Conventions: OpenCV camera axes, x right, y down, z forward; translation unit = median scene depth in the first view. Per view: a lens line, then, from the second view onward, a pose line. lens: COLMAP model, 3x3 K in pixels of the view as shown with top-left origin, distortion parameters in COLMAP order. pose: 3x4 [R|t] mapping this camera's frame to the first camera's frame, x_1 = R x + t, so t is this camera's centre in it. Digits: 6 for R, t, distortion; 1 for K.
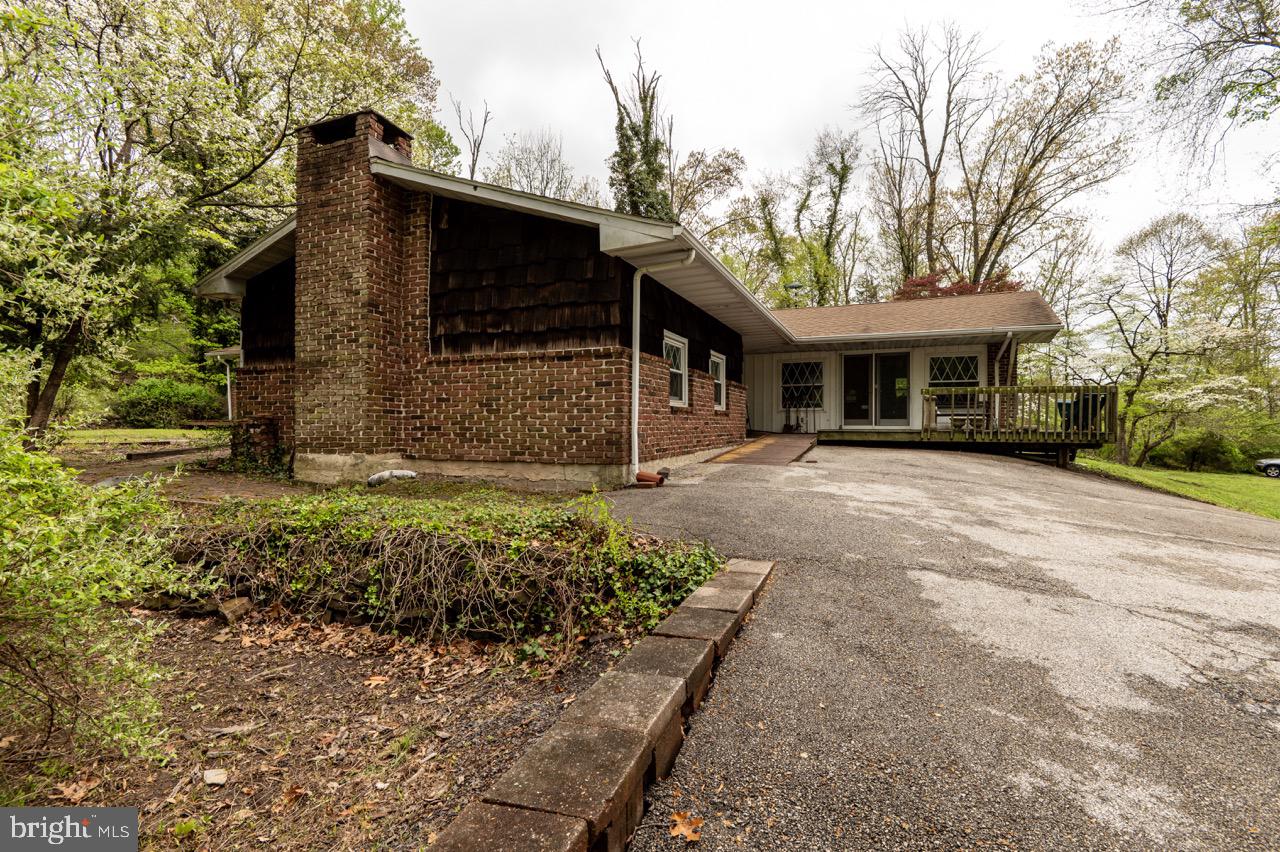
lens RADIAL K [[596.9, 0, 640.0], [0, 596.9, 426.0], [0, 0, 1]] dist [-0.004958, -0.012119]
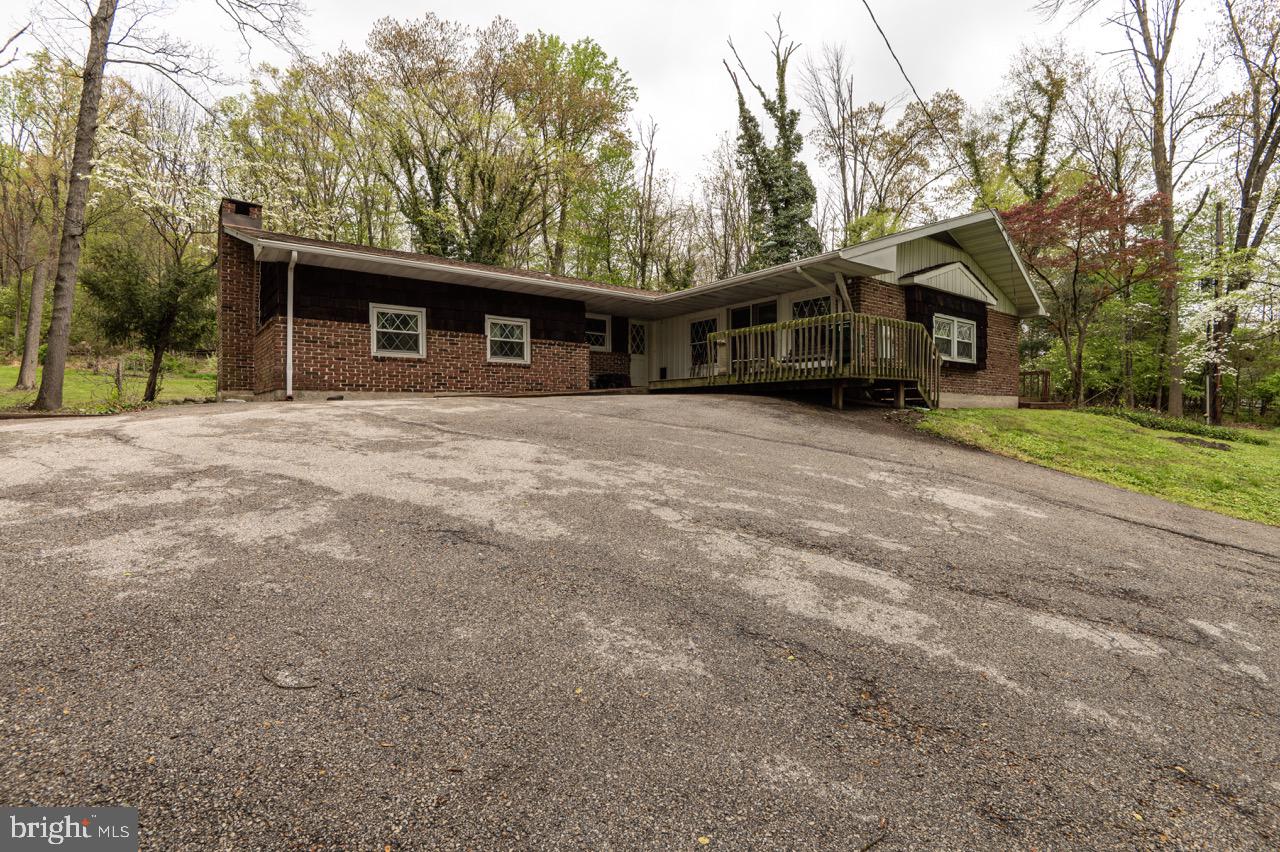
lens RADIAL K [[596.9, 0, 640.0], [0, 596.9, 426.0], [0, 0, 1]] dist [-0.004958, -0.012119]
pose [[0.859126, 0.000688, -0.511763, 0.330302], [0.004826, 0.999944, 0.009445, 0.031029], [0.511741, -0.010584, 0.859075, 0.021909]]
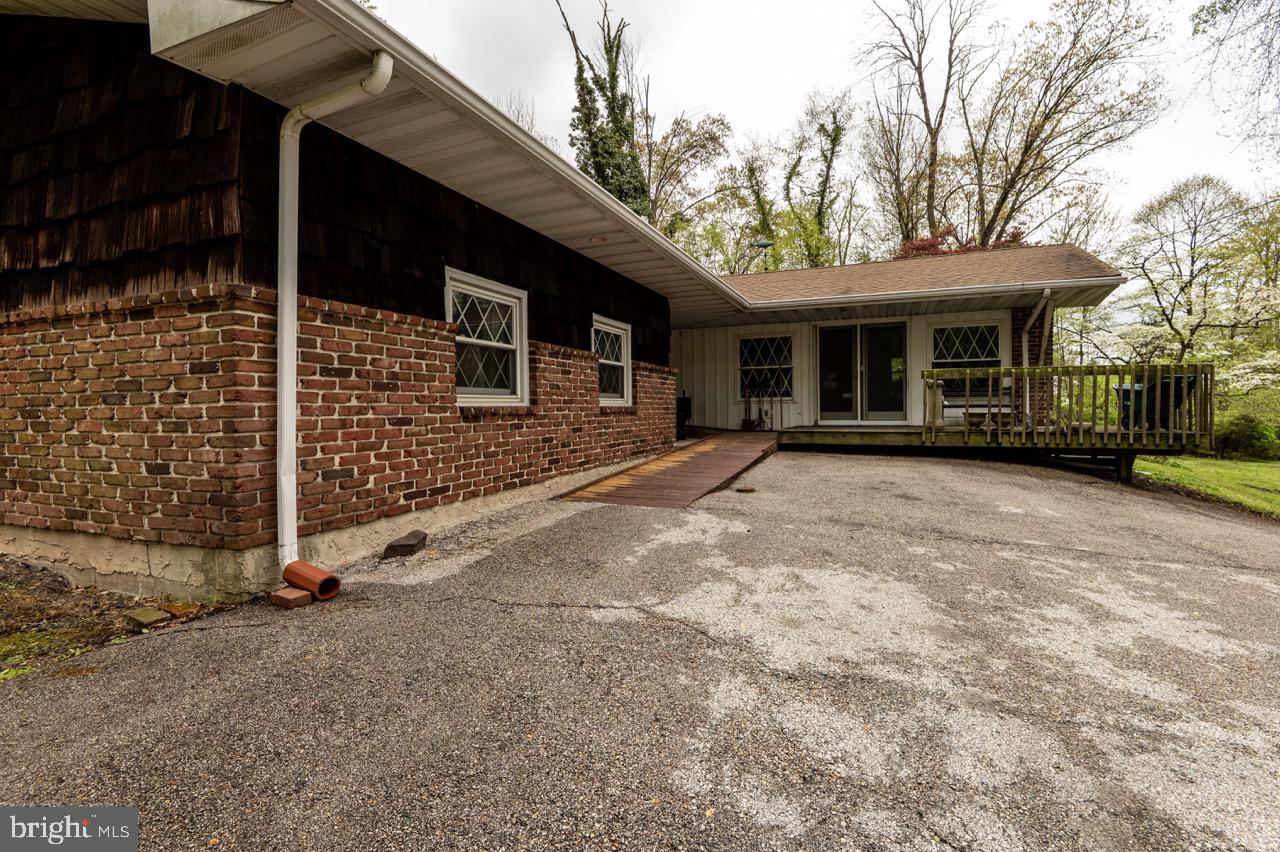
lens RADIAL K [[596.4, 0, 641.8], [0, 596.4, 413.0], [0, 0, 1]] dist [-0.004420, -0.011730]
pose [[0.999952, -0.009758, -0.000982, 0.053188], [0.009762, 0.999943, 0.004243, -0.007108], [0.000940, -0.004252, 0.999991, 0.111289]]
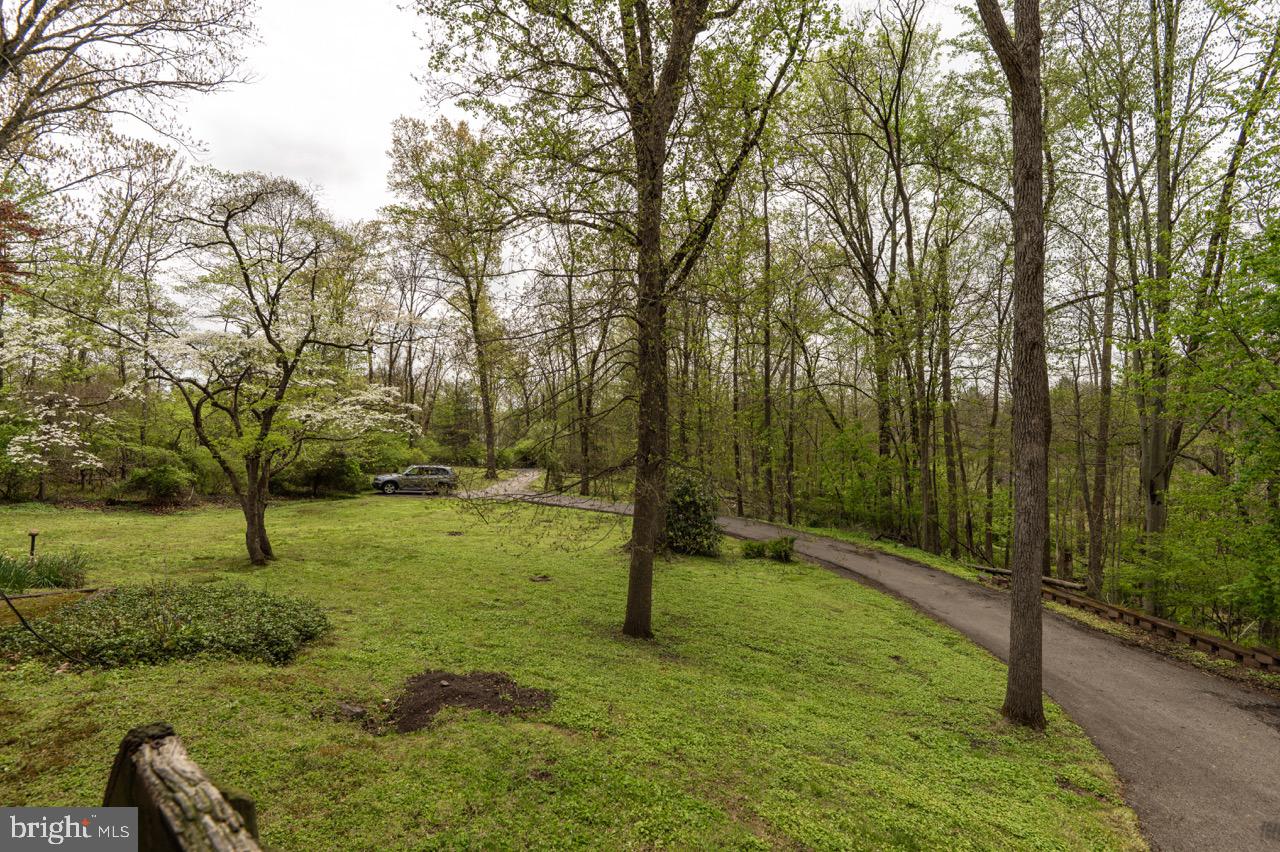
lens RADIAL K [[596.9, 0, 640.0], [0, 596.9, 426.0], [0, 0, 1]] dist [-0.004958, -0.012119]
pose [[0.258613, -0.020683, 0.965759, 0.297626], [0.016668, 0.999717, 0.016947, -0.033771], [-0.965837, 0.011714, 0.258885, 0.400436]]
